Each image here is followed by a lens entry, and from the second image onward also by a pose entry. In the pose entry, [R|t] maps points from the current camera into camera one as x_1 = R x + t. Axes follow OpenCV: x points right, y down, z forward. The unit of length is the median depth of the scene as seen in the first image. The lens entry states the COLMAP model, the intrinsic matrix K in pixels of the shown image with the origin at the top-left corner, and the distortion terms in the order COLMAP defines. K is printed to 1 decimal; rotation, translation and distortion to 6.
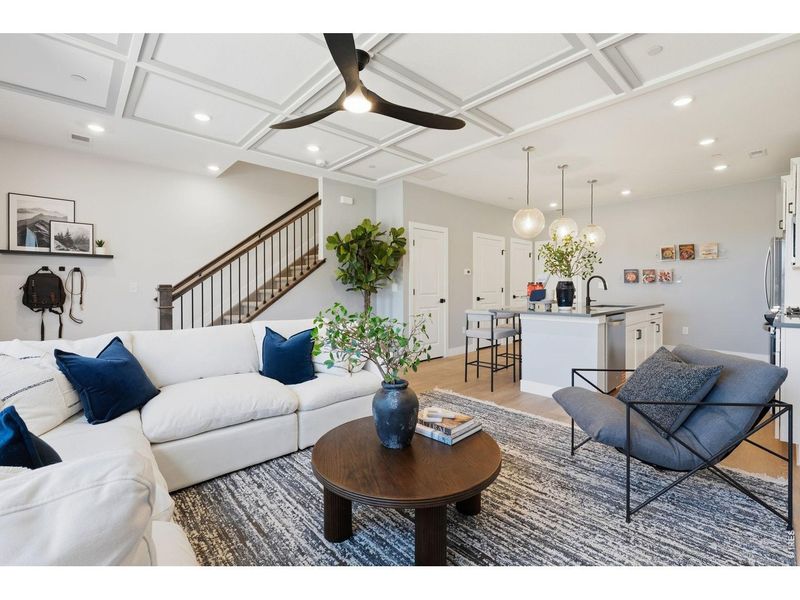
lens RADIAL K [[359.7, 0, 397.1], [0, 359.7, 290.4], [0, 0, 1]] dist [-0.003226, 0.000365]
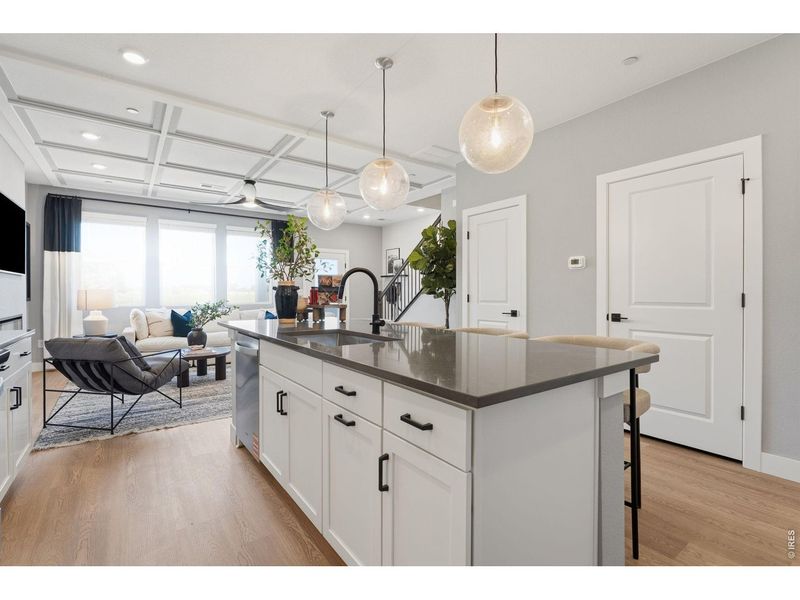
lens RADIAL K [[380.3, 0, 401.0], [0, 380.3, 296.4], [0, 0, 1]] dist [0.003458, -0.000539]
pose [[-0.116286, 0.012547, -0.993137, 0.949658], [-0.005356, 0.999898, 0.013260, -0.010767], [0.993201, 0.006861, -0.116207, 1.021438]]
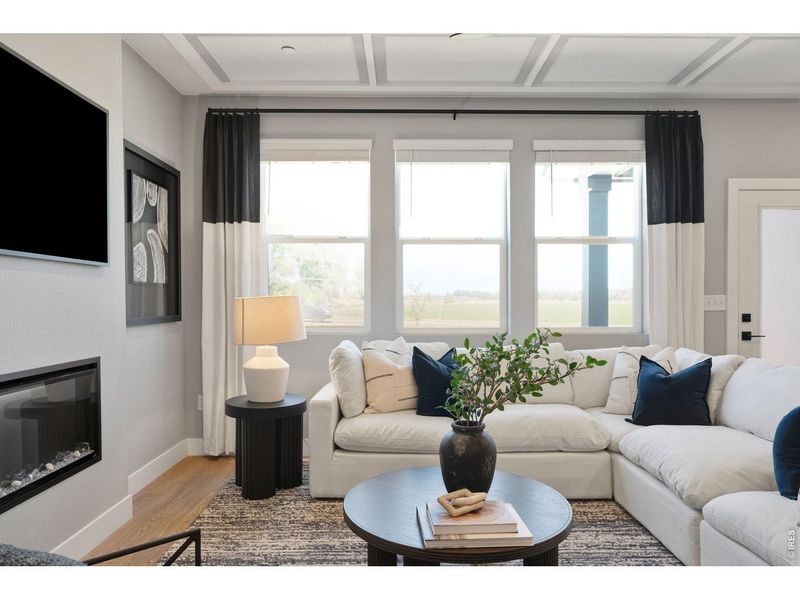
lens RADIAL K [[533.2, 0, 401.2], [0, 533.2, 309.7], [0, 0, 1]] dist [0.001577, -0.000347]
pose [[-0.673022, 0.014121, -0.739488, 0.364051], [-0.000989, 0.999800, 0.019992, -0.010362], [0.739622, 0.014187, -0.672873, 0.615976]]
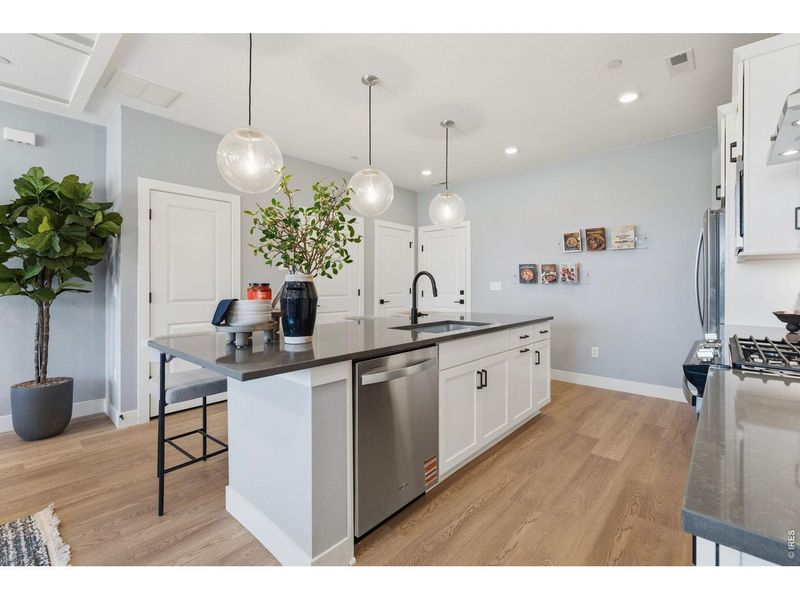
lens RADIAL K [[359.7, 0, 403.4], [0, 359.7, 284.8], [0, 0, 1]] dist [-0.003226, 0.000365]
pose [[0.995211, 0.003108, 0.097704, 0.427950], [-0.002080, 0.999941, -0.010627, -0.012251], [-0.097731, 0.010373, 0.995159, 0.399568]]
